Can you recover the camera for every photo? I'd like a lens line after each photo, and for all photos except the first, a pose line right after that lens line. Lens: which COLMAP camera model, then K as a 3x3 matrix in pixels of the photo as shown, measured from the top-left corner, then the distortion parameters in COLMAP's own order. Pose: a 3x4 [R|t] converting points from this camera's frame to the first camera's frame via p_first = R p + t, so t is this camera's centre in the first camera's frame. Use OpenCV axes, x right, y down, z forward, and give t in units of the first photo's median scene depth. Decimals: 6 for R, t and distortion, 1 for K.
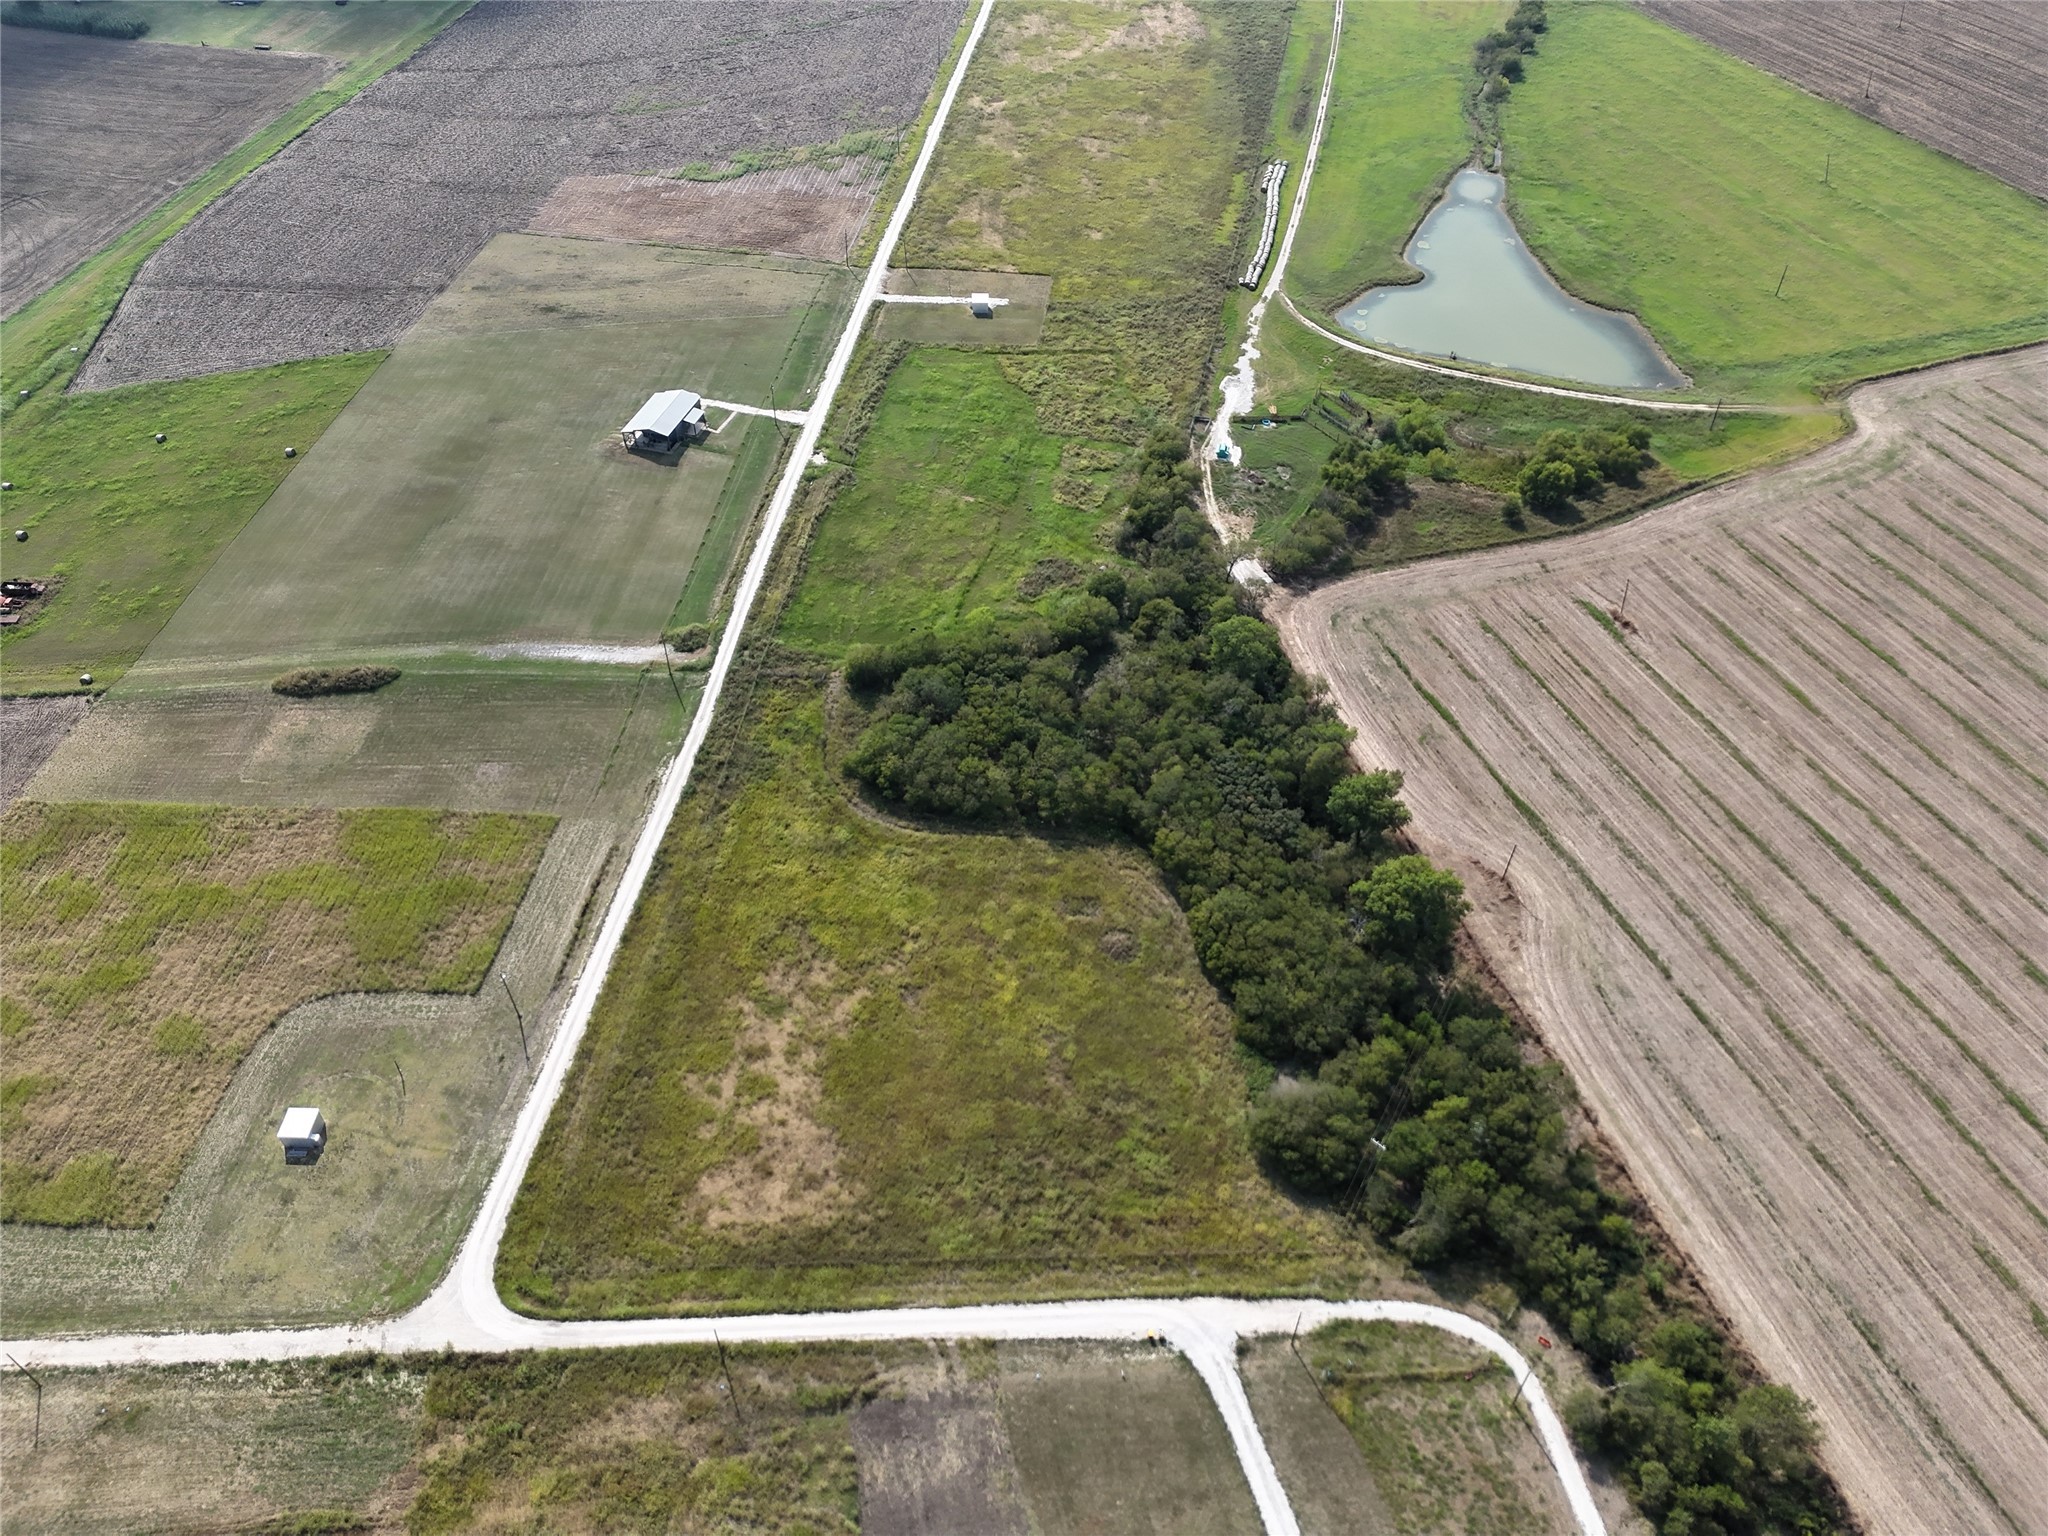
lens RADIAL K [[1431.5, 0, 1028.1], [0, 1431.5, 769.0], [0, 0, 1]] dist [0.071148, -0.063036]
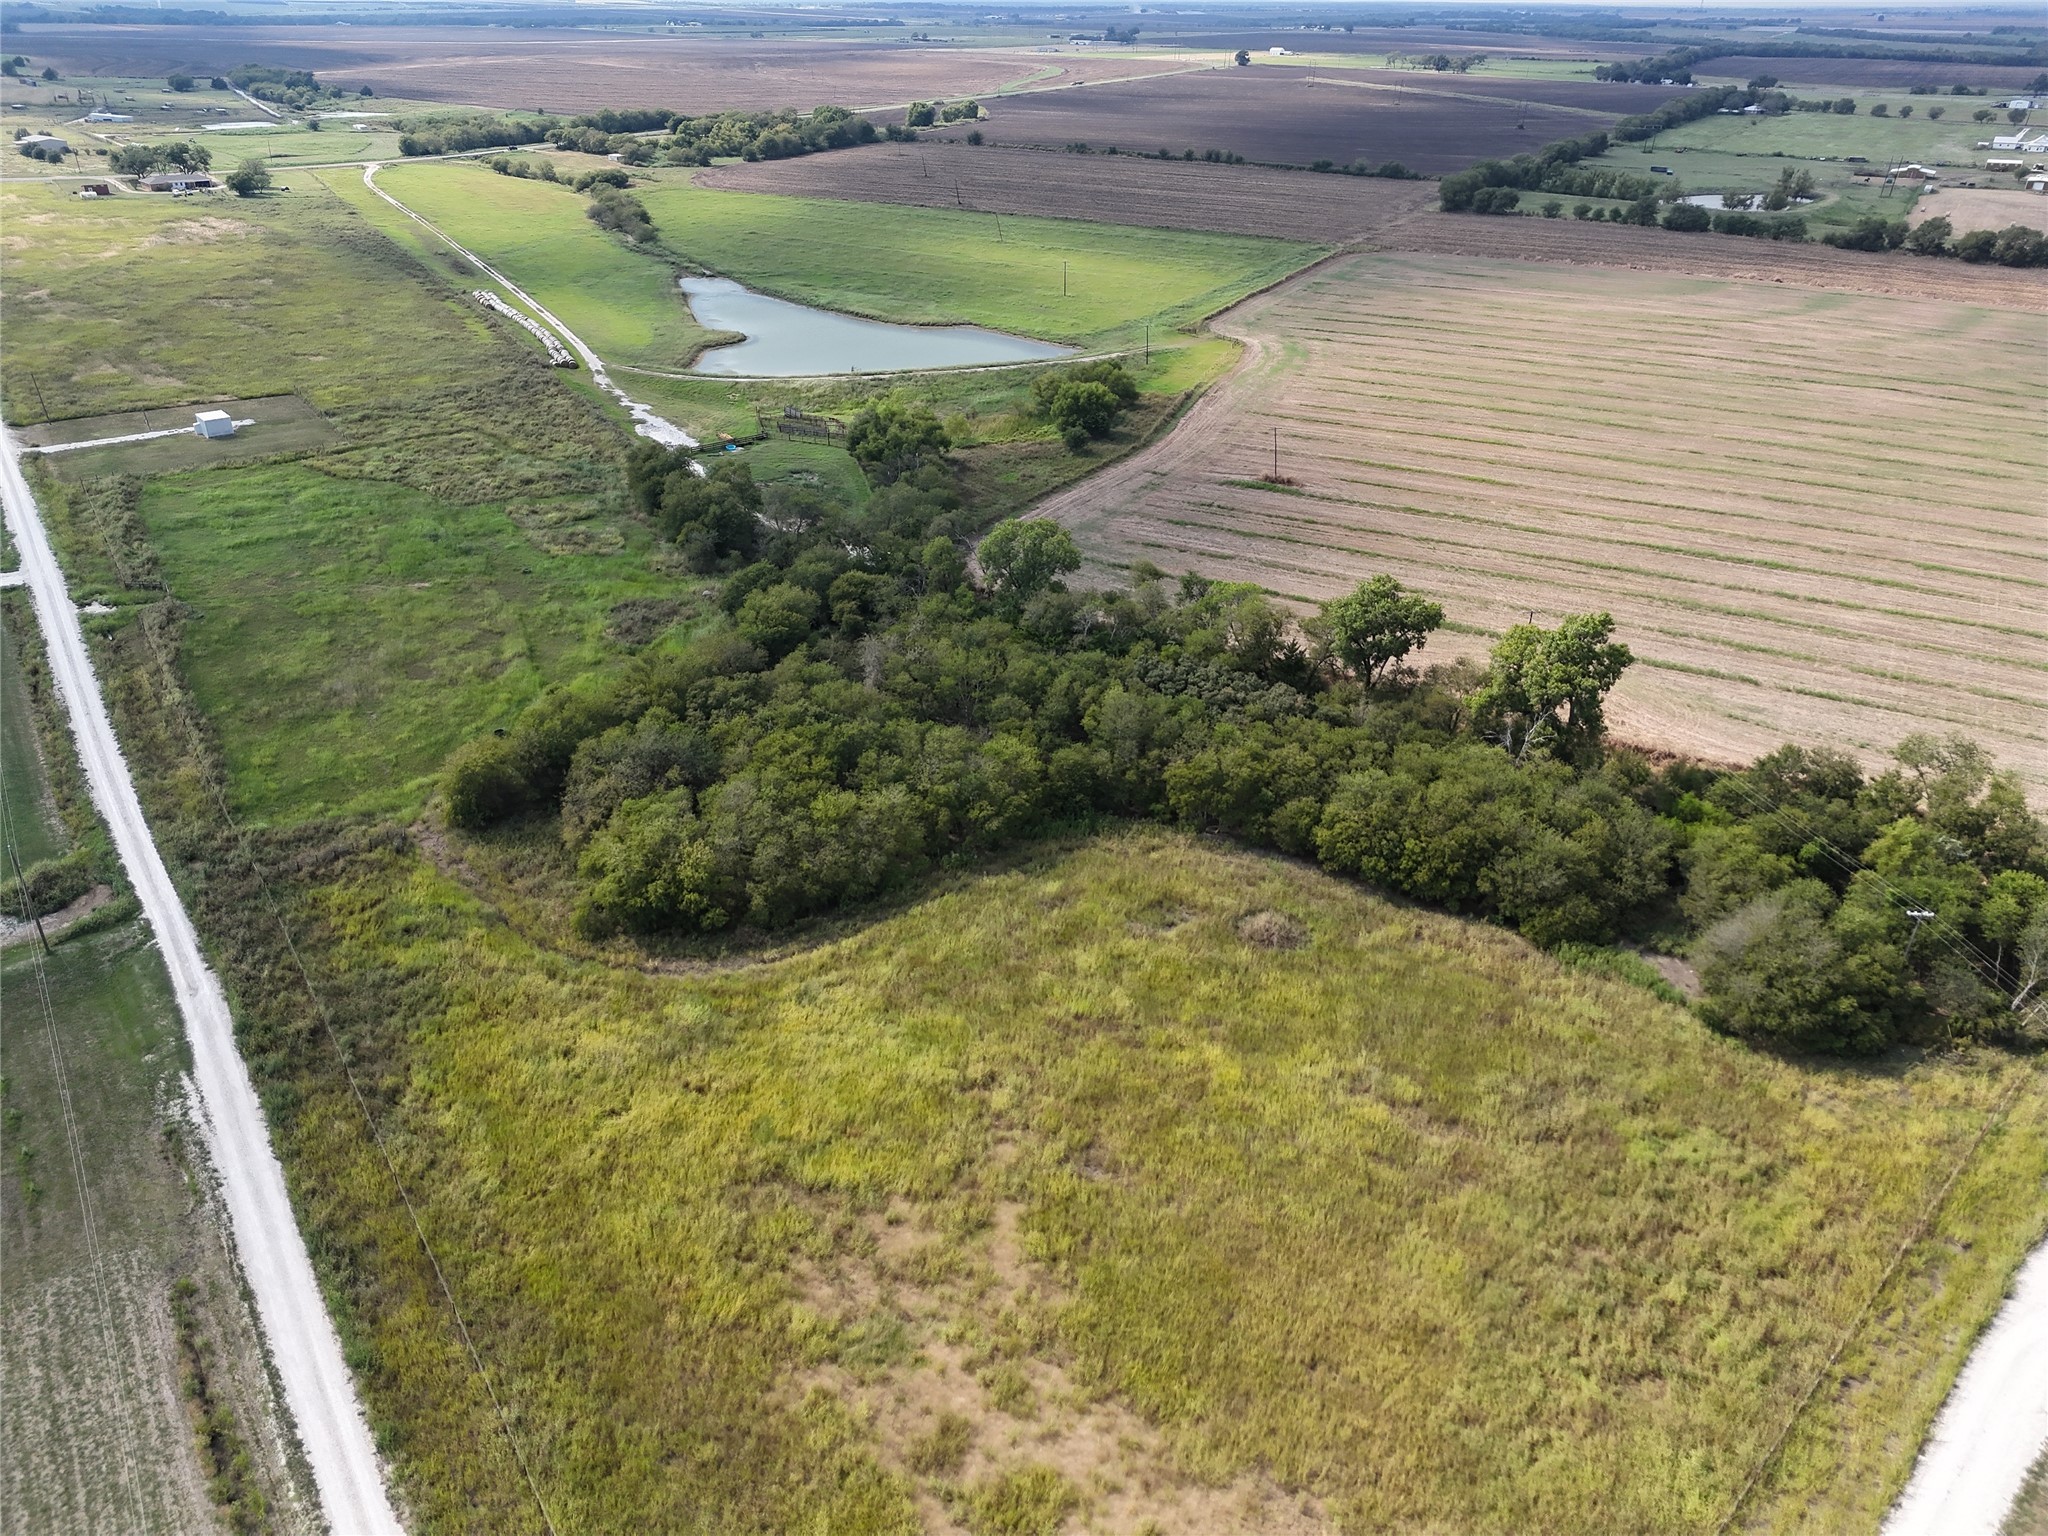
lens RADIAL K [[1431.5, 0, 1028.1], [0, 1431.5, 769.0], [0, 0, 1]] dist [0.071148, -0.063036]
pose [[0.740765, -0.320295, 0.590489, -0.280392], [0.459991, 0.882455, -0.098391, 0.067523], [-0.489566, 0.344504, 0.801025, 0.492983]]
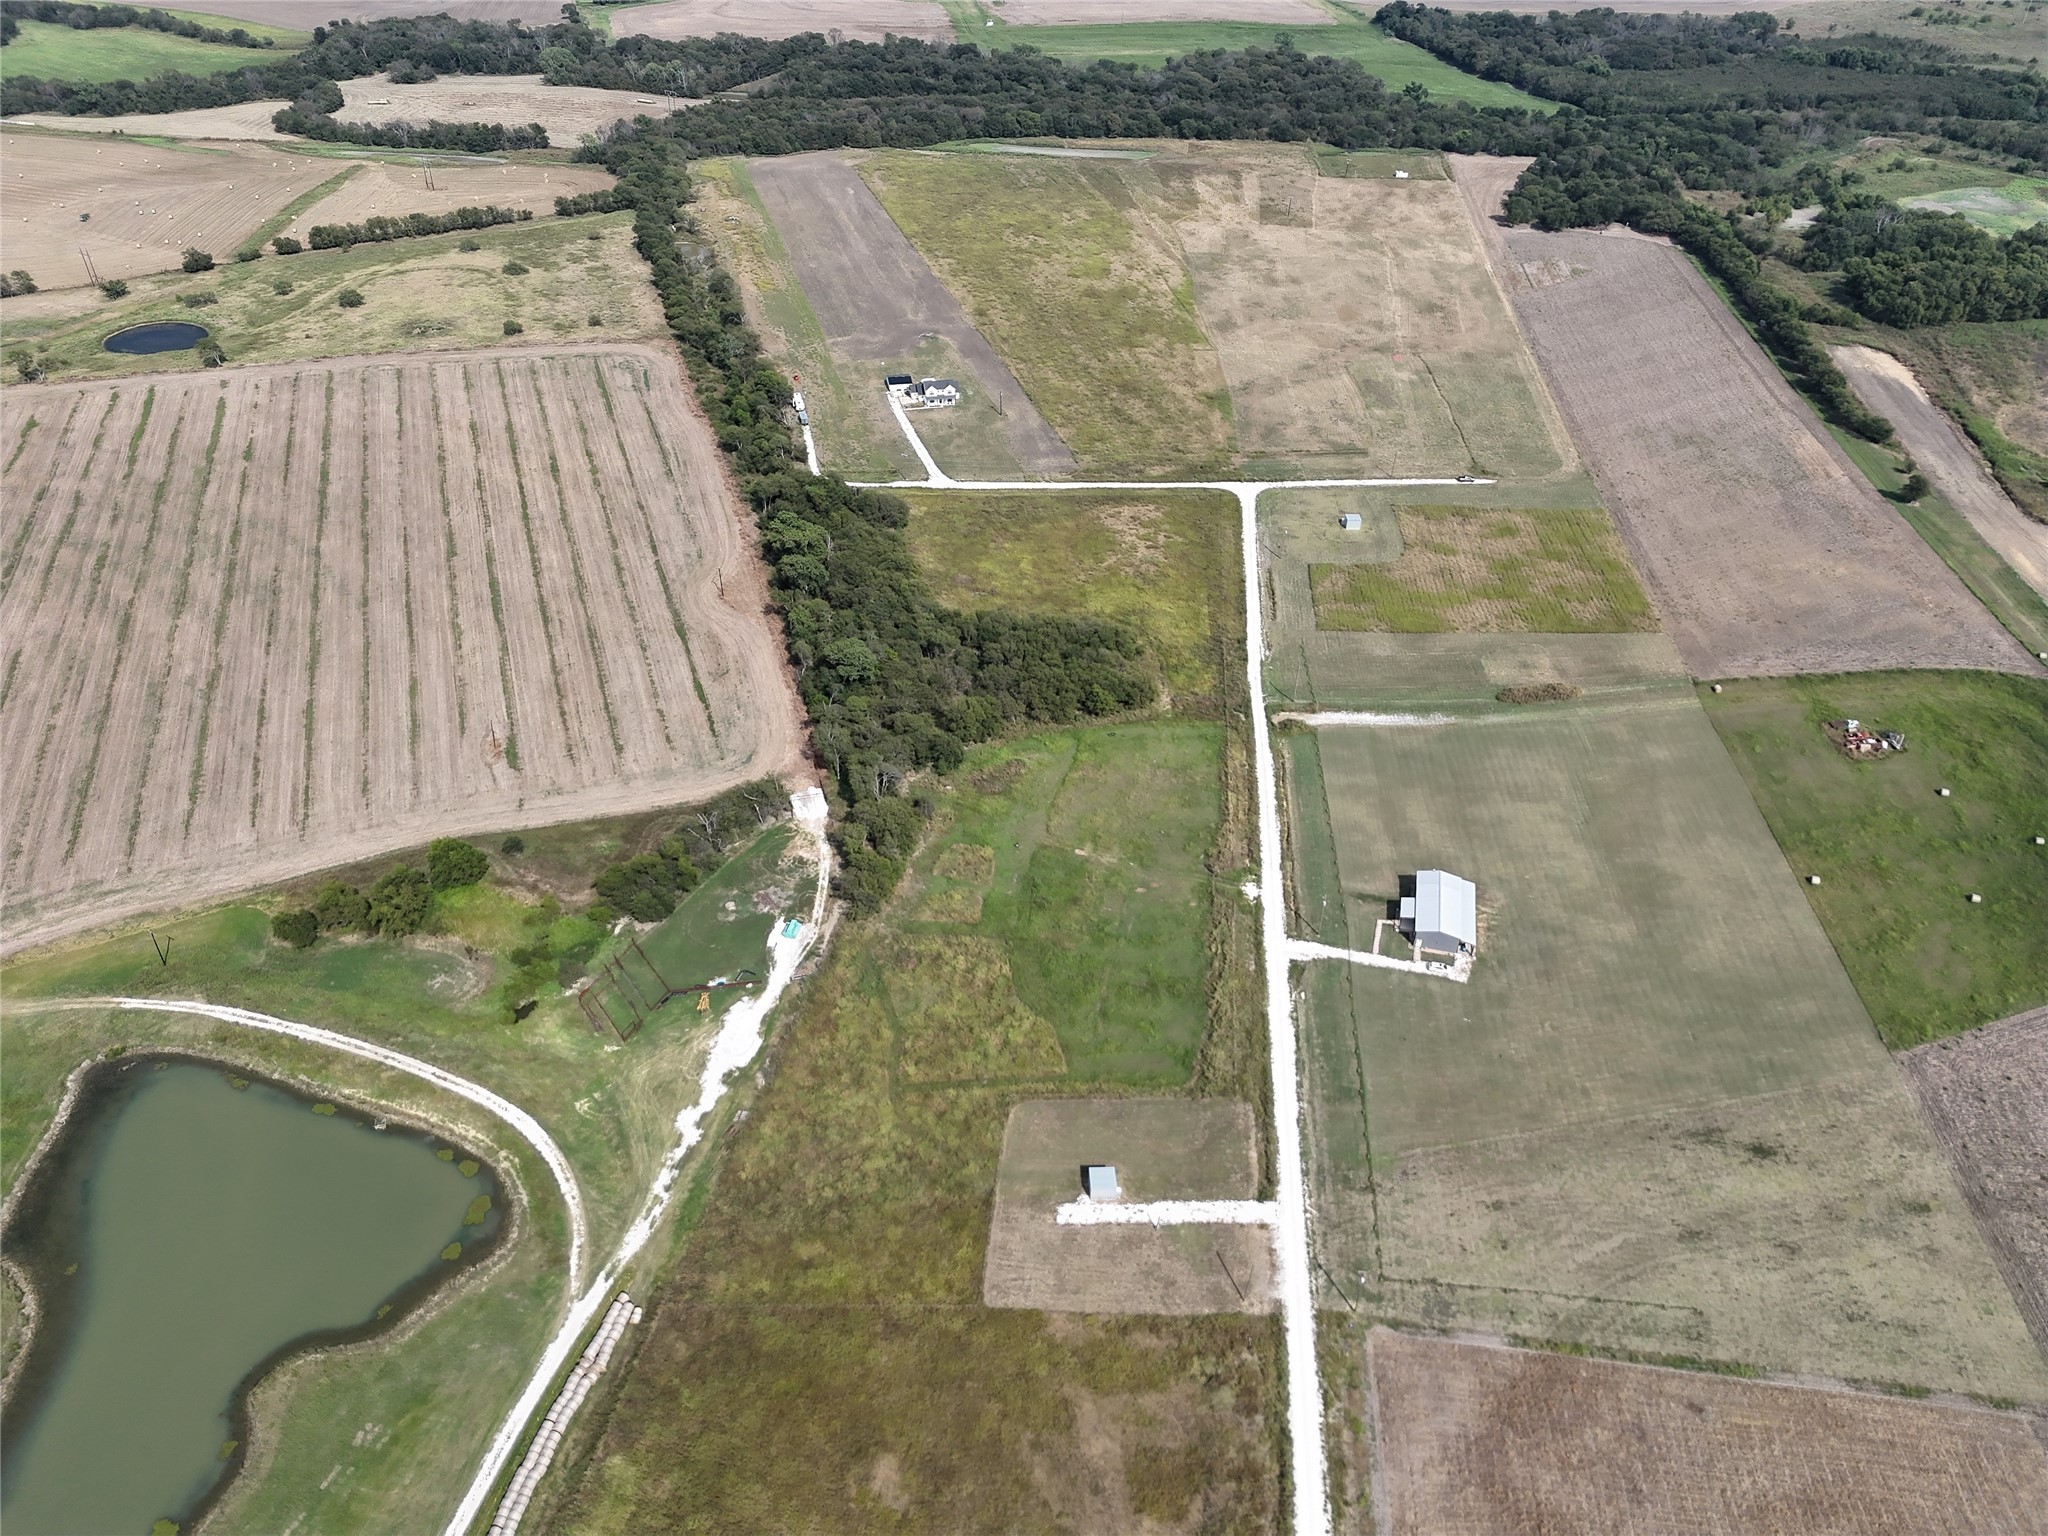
lens RADIAL K [[1431.5, 0, 1028.1], [0, 1431.5, 769.0], [0, 0, 1]] dist [0.071148, -0.063036]
pose [[-0.999326, -0.017111, -0.032488, 0.030894], [-0.034764, 0.156081, 0.987132, -1.356512], [-0.011820, 0.987596, -0.156570, 1.301278]]
